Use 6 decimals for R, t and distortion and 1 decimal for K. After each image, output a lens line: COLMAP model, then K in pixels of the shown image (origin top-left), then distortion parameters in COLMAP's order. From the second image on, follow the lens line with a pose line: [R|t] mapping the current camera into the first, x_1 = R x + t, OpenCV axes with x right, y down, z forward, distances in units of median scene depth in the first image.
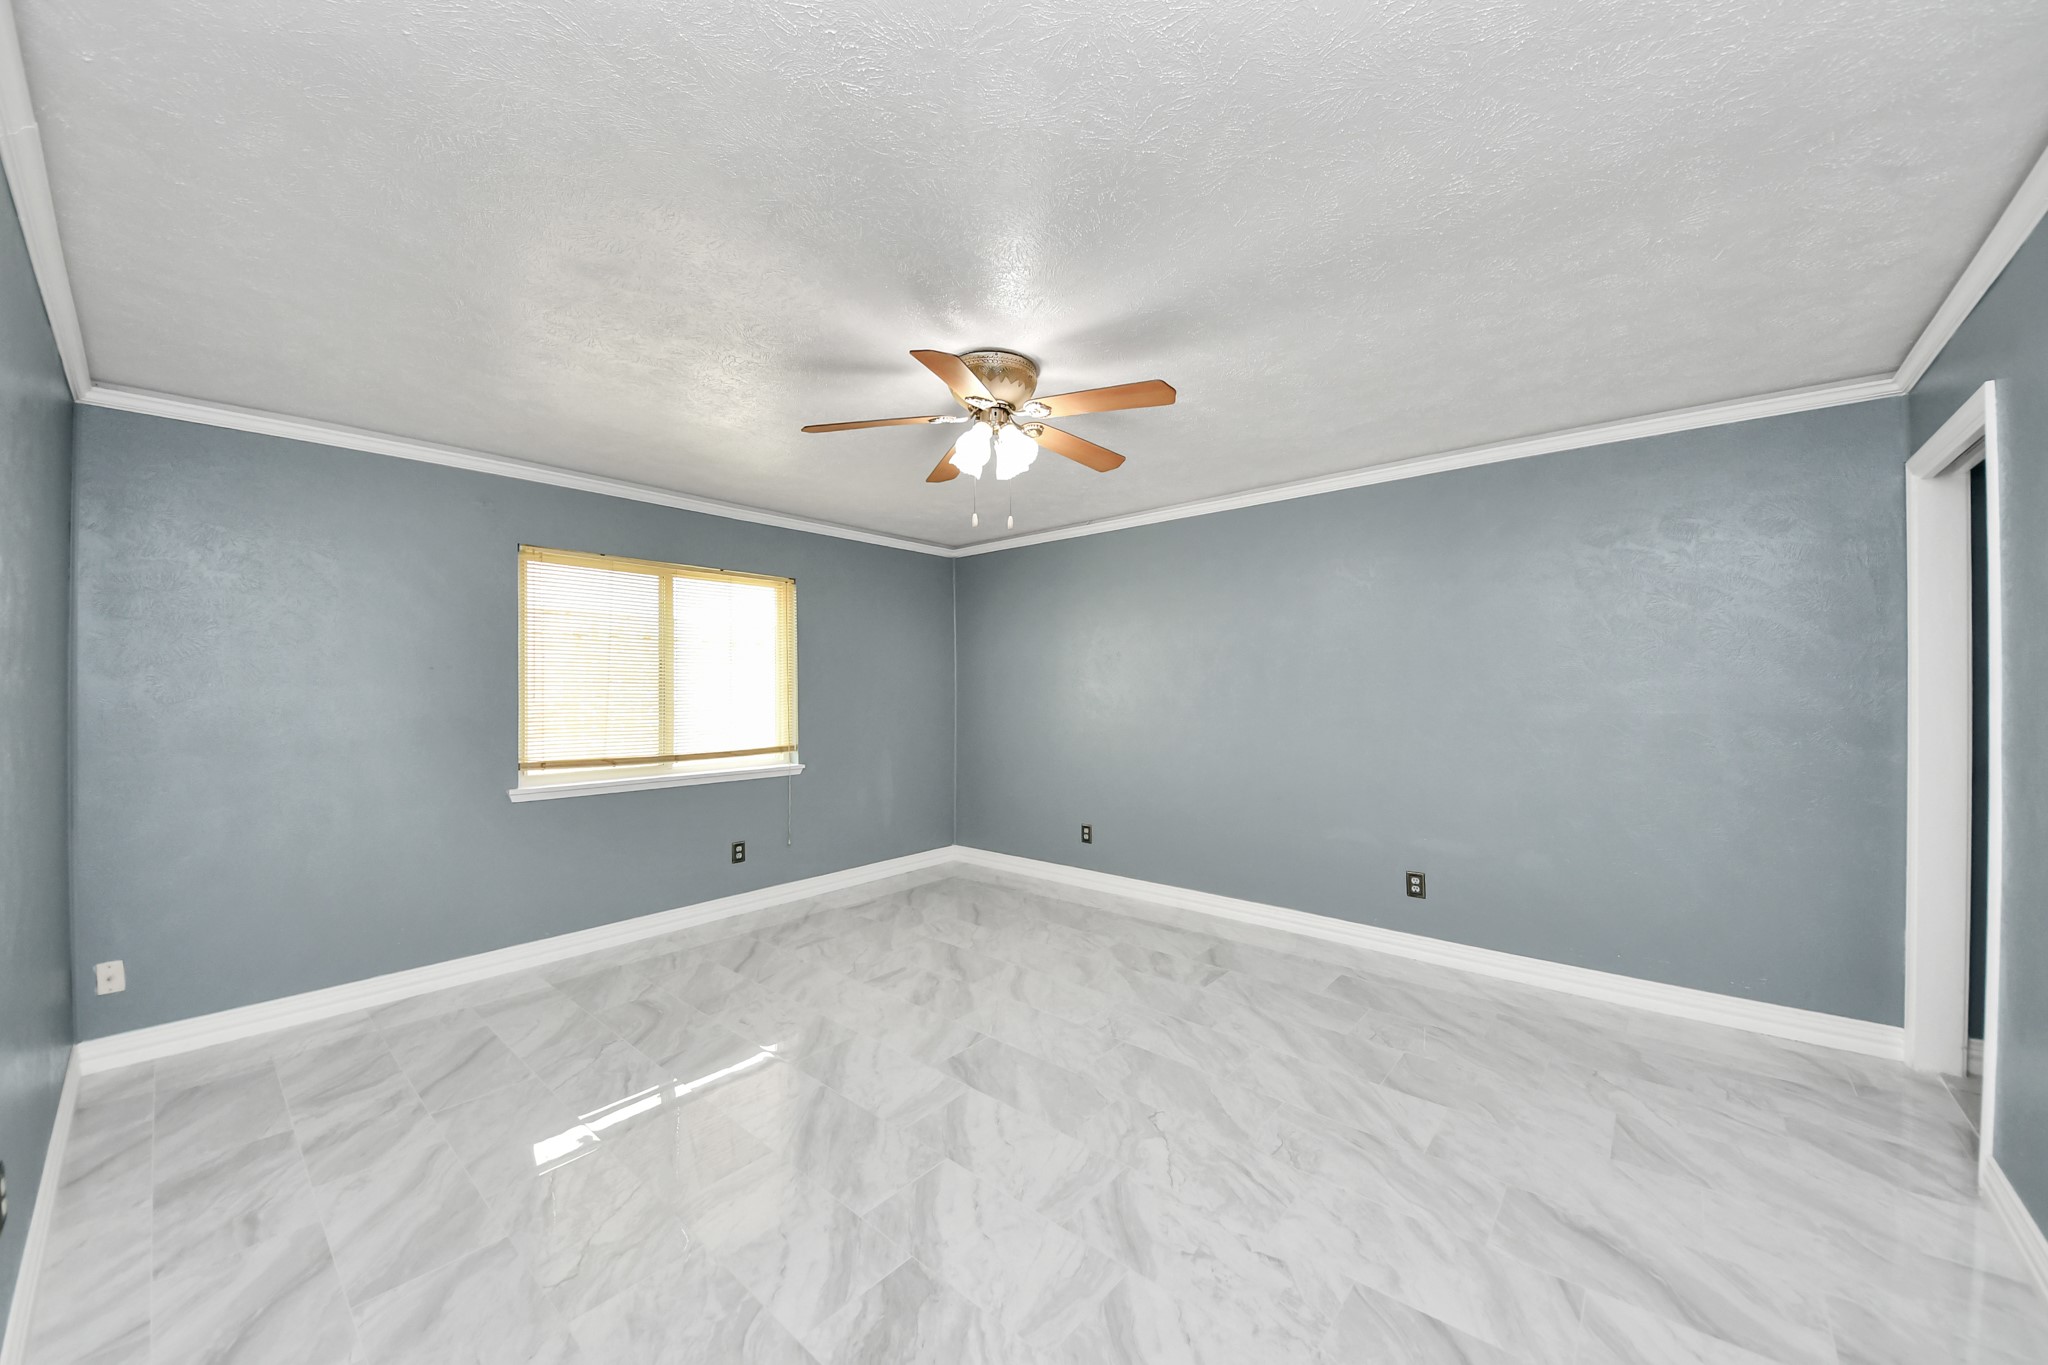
lens RADIAL K [[744.1, 0, 1023.7], [0, 744.1, 696.9], [0, 0, 1]] dist [0.036982, -0.022846]
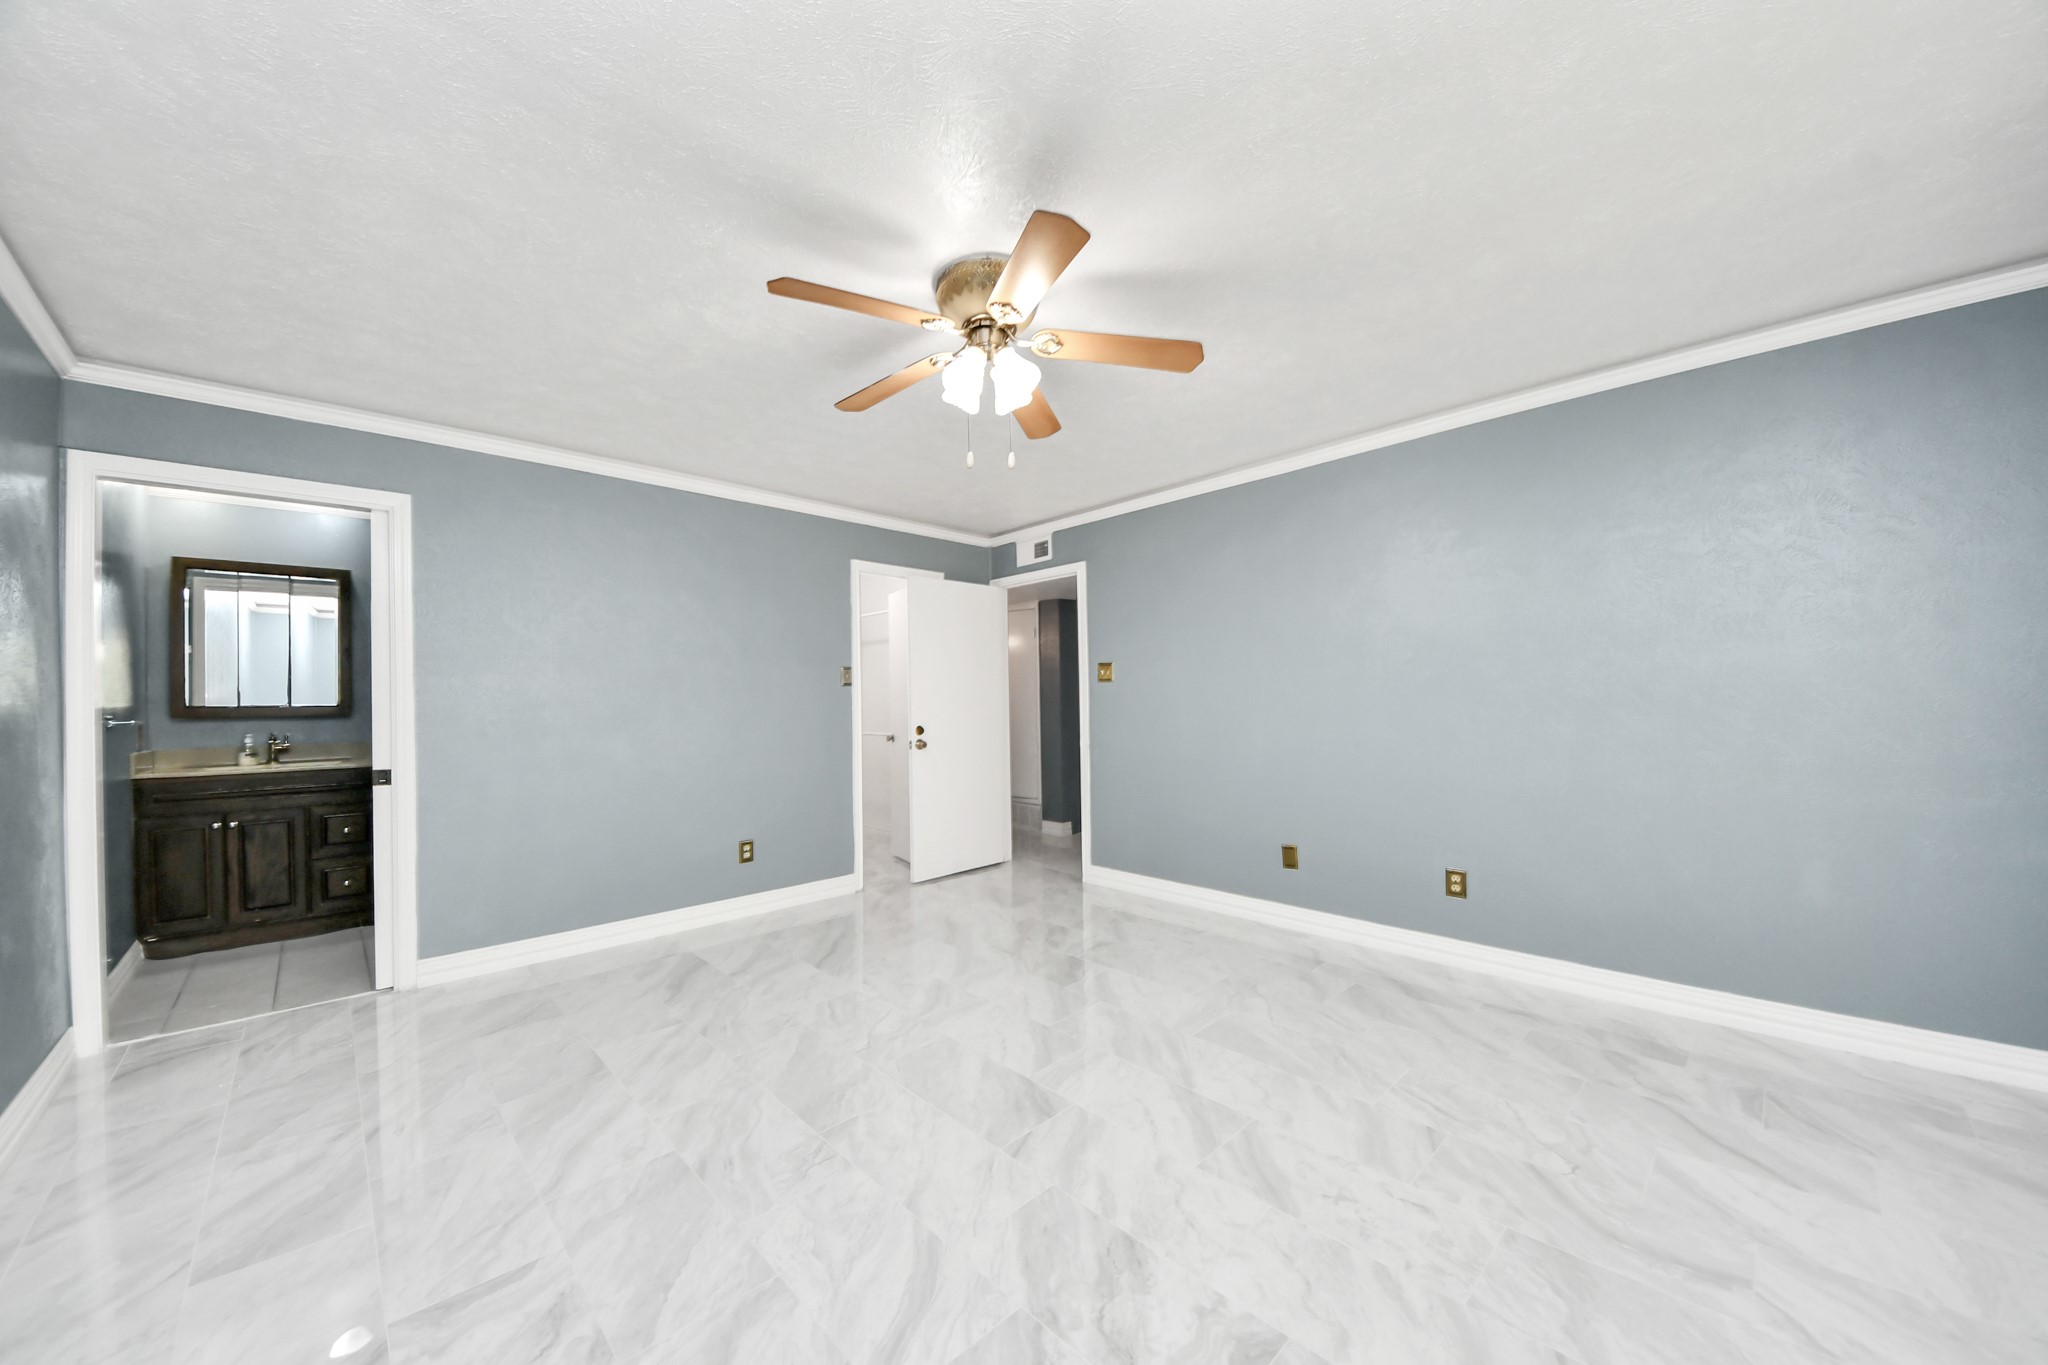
lens RADIAL K [[744.1, 0, 1023.7], [0, 744.1, 696.9], [0, 0, 1]] dist [0.036982, -0.022846]
pose [[-0.995542, 0.021383, 0.091860, -0.149299], [0.021449, 0.999770, -0.000265, 0.040900], [-0.091845, 0.001706, -0.995772, 1.795333]]
